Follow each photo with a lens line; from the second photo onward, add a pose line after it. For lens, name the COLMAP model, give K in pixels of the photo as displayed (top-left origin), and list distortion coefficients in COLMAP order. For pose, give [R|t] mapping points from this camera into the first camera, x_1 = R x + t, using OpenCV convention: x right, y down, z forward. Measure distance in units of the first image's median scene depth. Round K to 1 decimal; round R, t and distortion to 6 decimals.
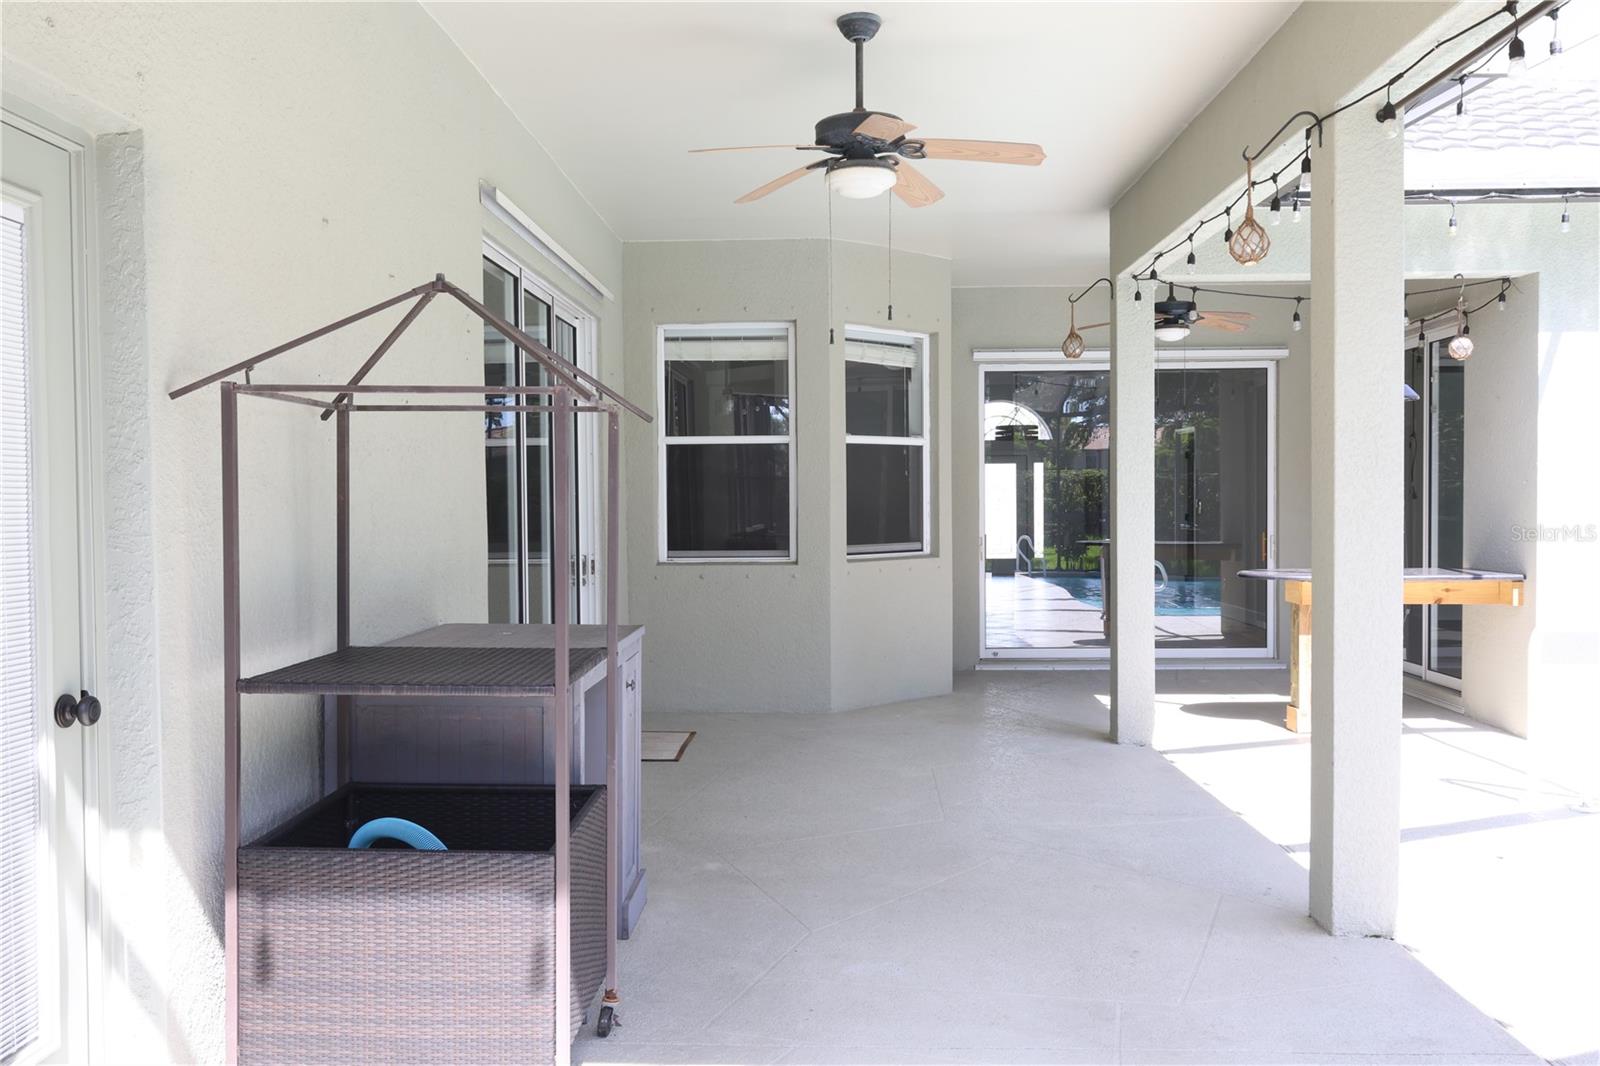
lens RADIAL K [[1351.3, 0, 802.1], [0, 1351.3, 525.4], [0, 0, 1]] dist [0.015657, -0.004198]
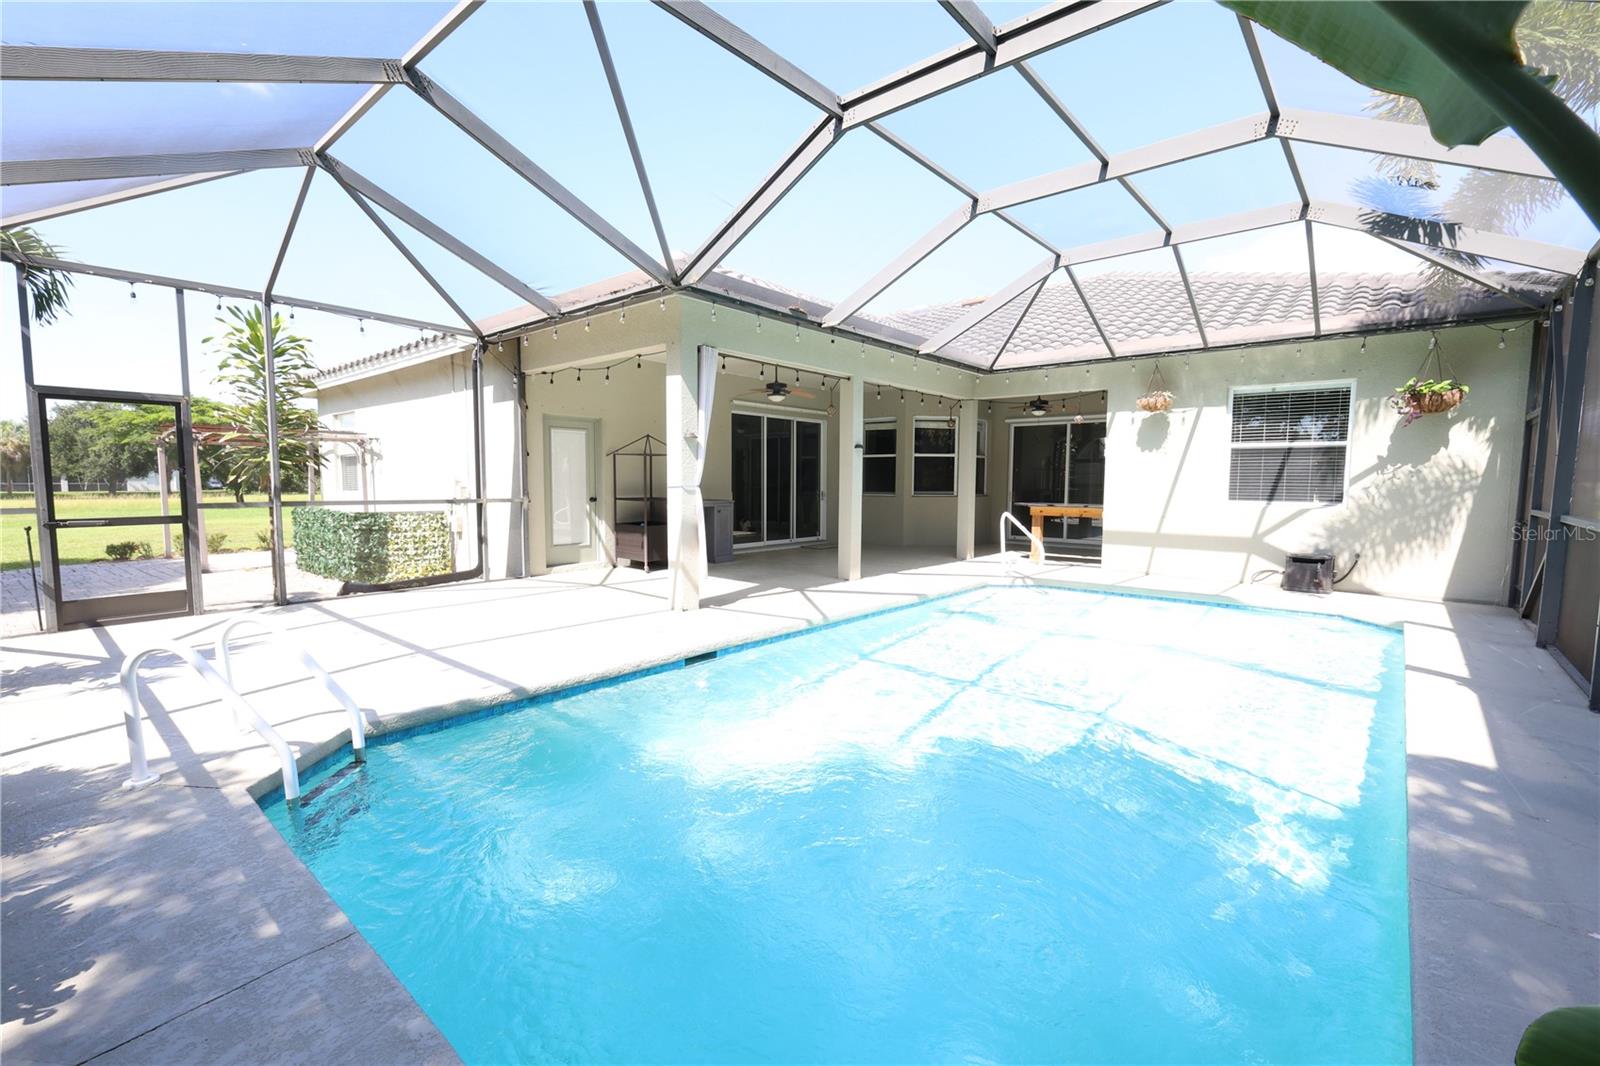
lens RADIAL K [[692.8, 0, 797.2], [0, 692.8, 529.4], [0, 0, 1]] dist [0.000952, -0.001228]
pose [[0.768646, 0.057785, -0.637058, 0.805307], [-0.025835, 0.997903, 0.059345, 0.014687], [0.639152, -0.029157, 0.768528, -0.336602]]
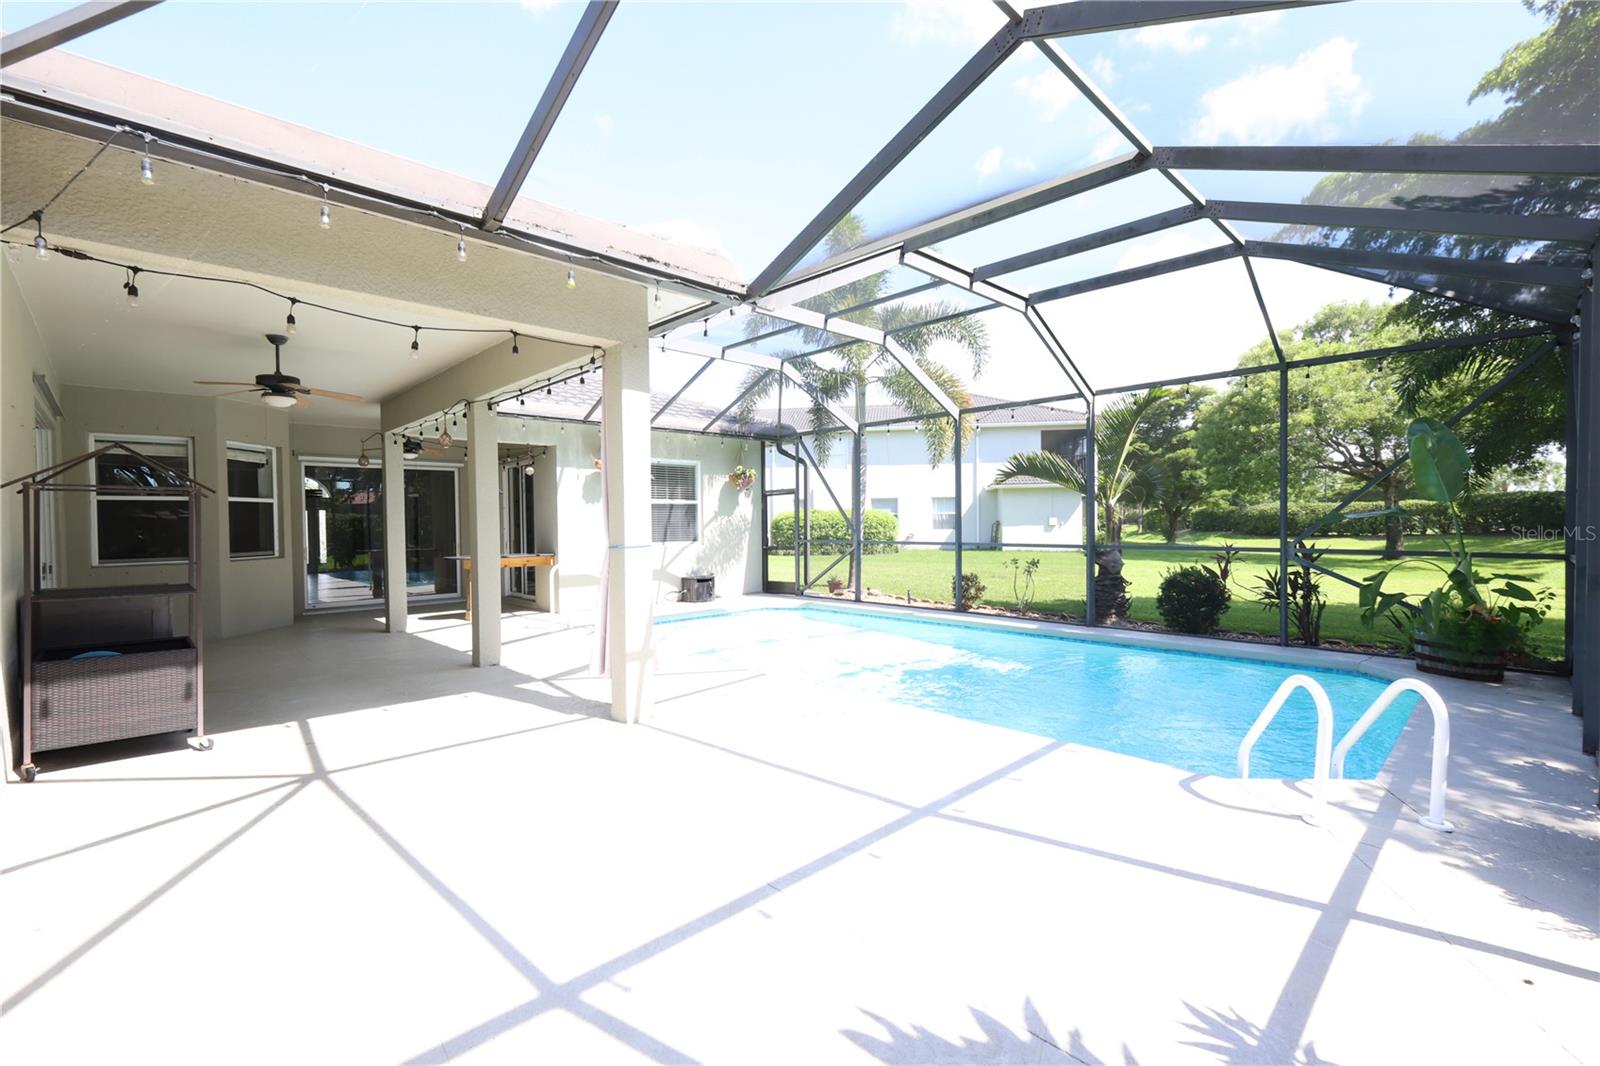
lens RADIAL K [[692.8, 0, 804.2], [0, 692.8, 537.2], [0, 0, 1]] dist [0.000952, -0.001228]
pose [[0.700697, -0.019062, 0.713204, -0.101827], [0.025013, 0.999685, 0.002144, 0.010466], [-0.713020, 0.016337, 0.700953, -0.306671]]
